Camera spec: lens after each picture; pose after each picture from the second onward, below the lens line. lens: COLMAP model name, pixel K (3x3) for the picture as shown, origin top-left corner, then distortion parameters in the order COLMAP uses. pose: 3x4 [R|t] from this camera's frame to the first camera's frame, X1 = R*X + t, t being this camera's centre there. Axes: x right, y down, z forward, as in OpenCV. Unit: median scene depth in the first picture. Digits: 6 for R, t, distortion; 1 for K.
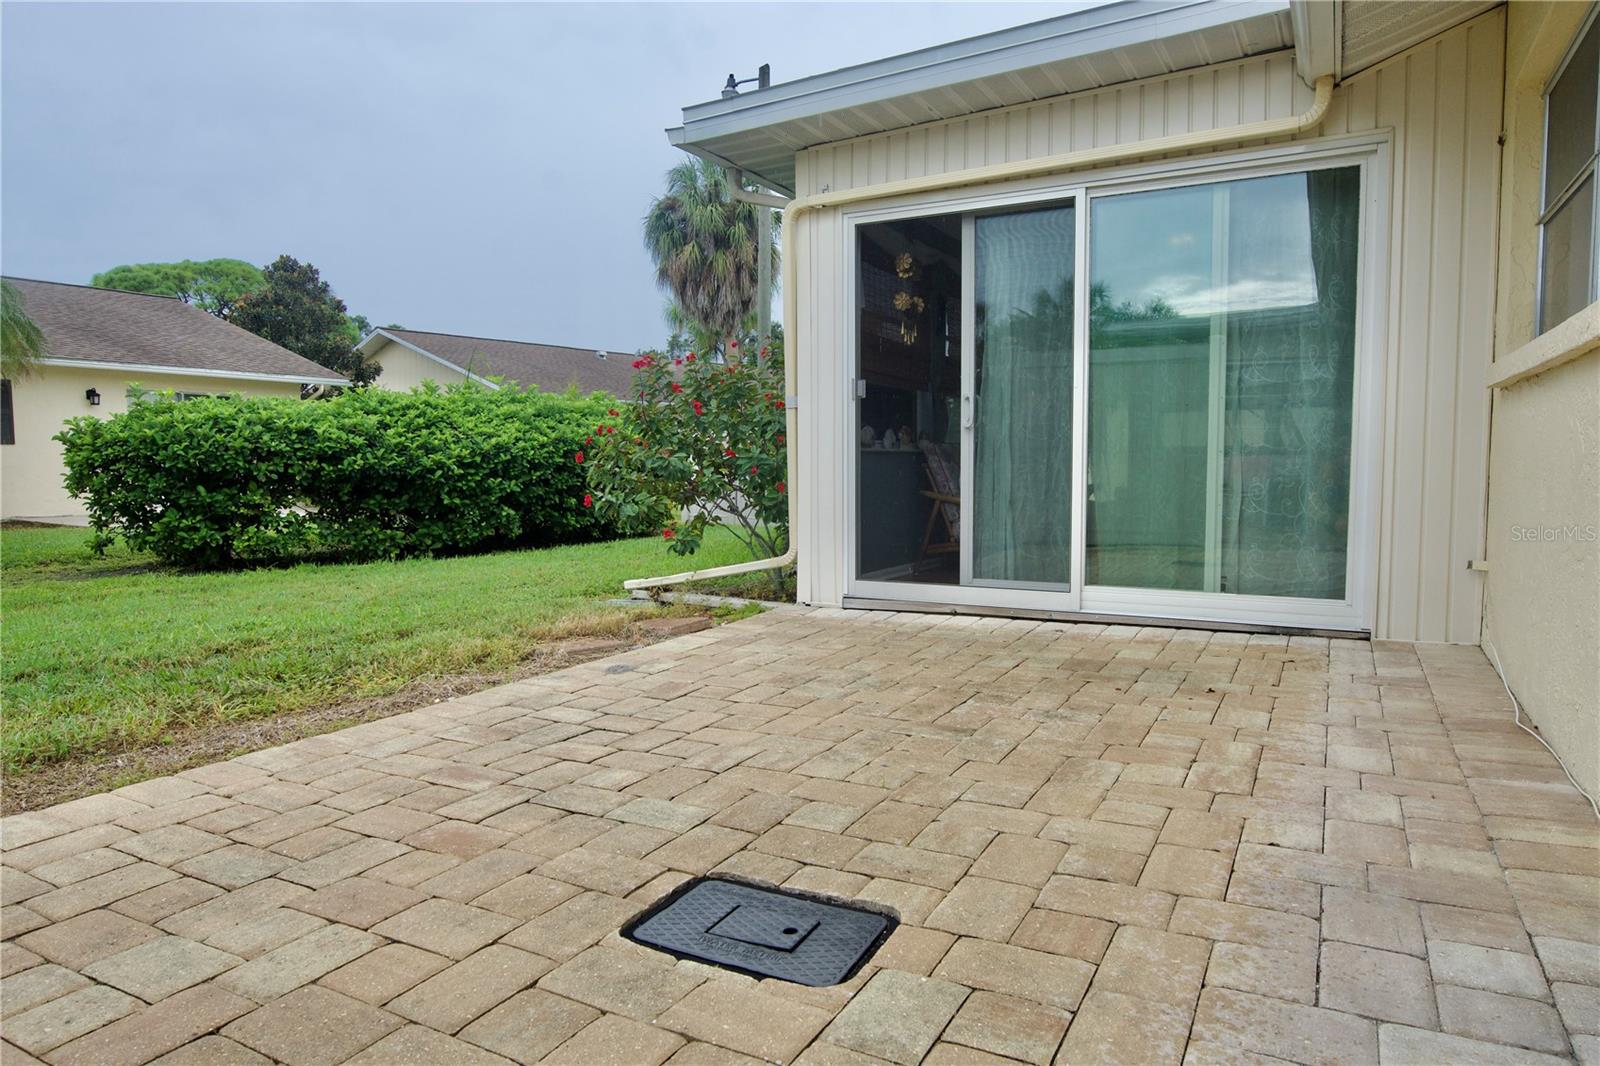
lens RADIAL K [[981.6, 0, 803.5], [0, 981.6, 527.6], [0, 0, 1]] dist [-0.012753, -0.005624]
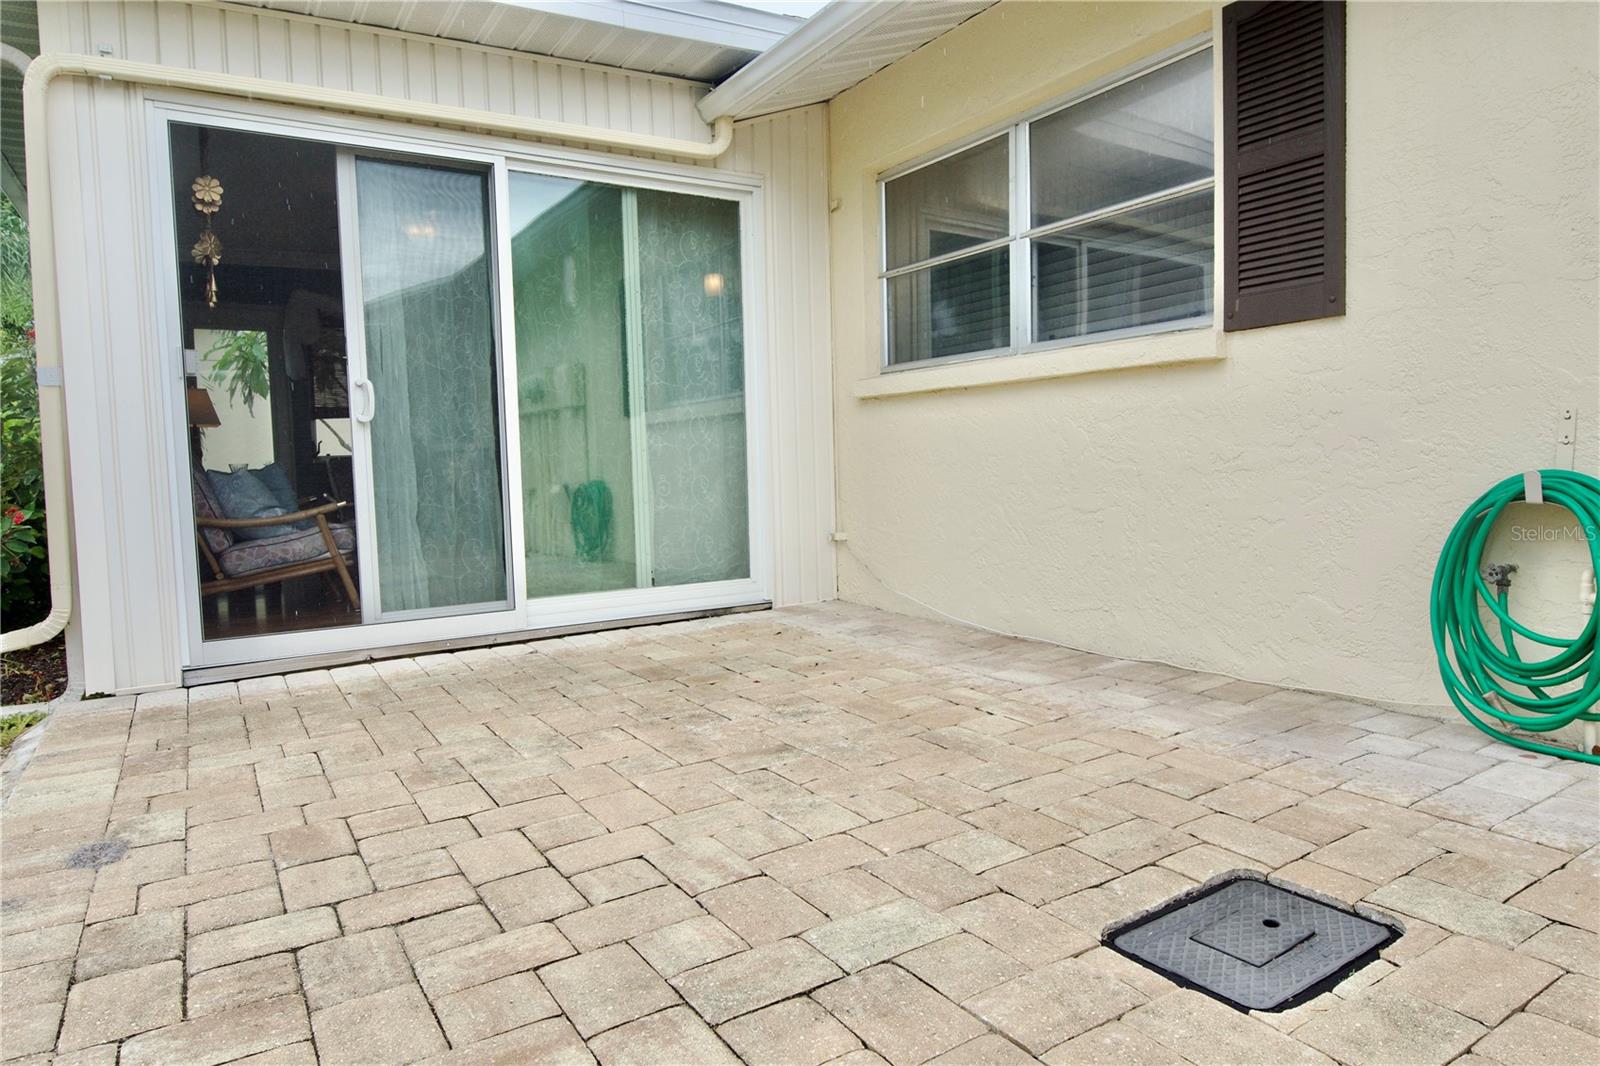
lens RADIAL K [[981.6, 0, 811.0], [0, 981.6, 532.3], [0, 0, 1]] dist [-0.012753, -0.005624]
pose [[0.482541, -0.071502, 0.872950, -0.614999], [0.084182, 0.995834, 0.035034, -0.020569], [-0.871818, 0.056581, 0.486550, 0.545215]]
